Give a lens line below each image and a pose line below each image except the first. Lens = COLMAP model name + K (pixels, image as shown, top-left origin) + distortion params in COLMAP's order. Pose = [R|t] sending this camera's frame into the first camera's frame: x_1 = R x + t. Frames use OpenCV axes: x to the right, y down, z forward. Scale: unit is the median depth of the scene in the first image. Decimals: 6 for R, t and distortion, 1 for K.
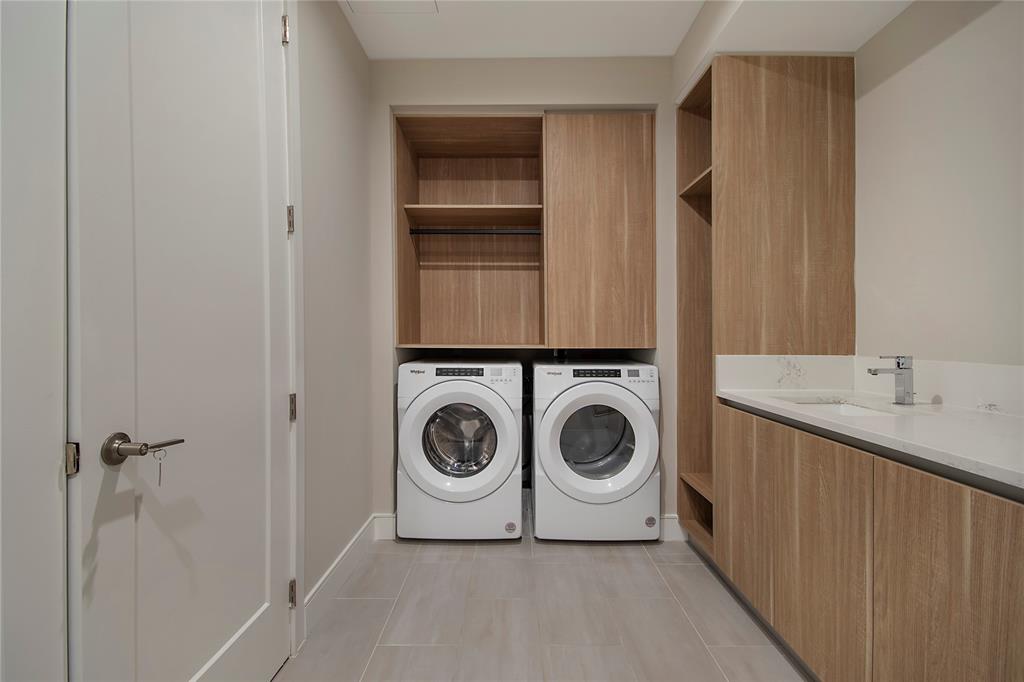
lens RADIAL K [[454.0, 0, 506.0], [0, 454.0, 337.0], [0, 0, 1]] dist [0.003526, -0.008070]
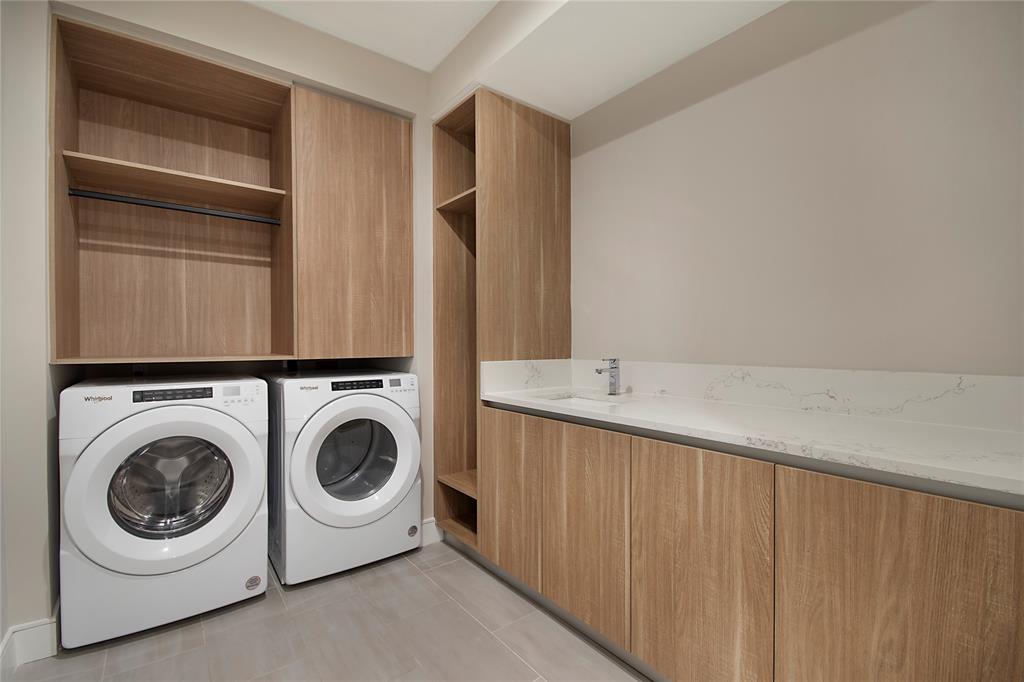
lens RADIAL K [[454.0, 0, 511.9], [0, 454.0, 341.9], [0, 0, 1]] dist [0.003526, -0.008070]
pose [[0.788959, -0.002637, 0.614440, -0.123228], [0.005987, 0.999976, -0.003396, -0.002974], [-0.614416, 0.006358, 0.788956, 0.080239]]
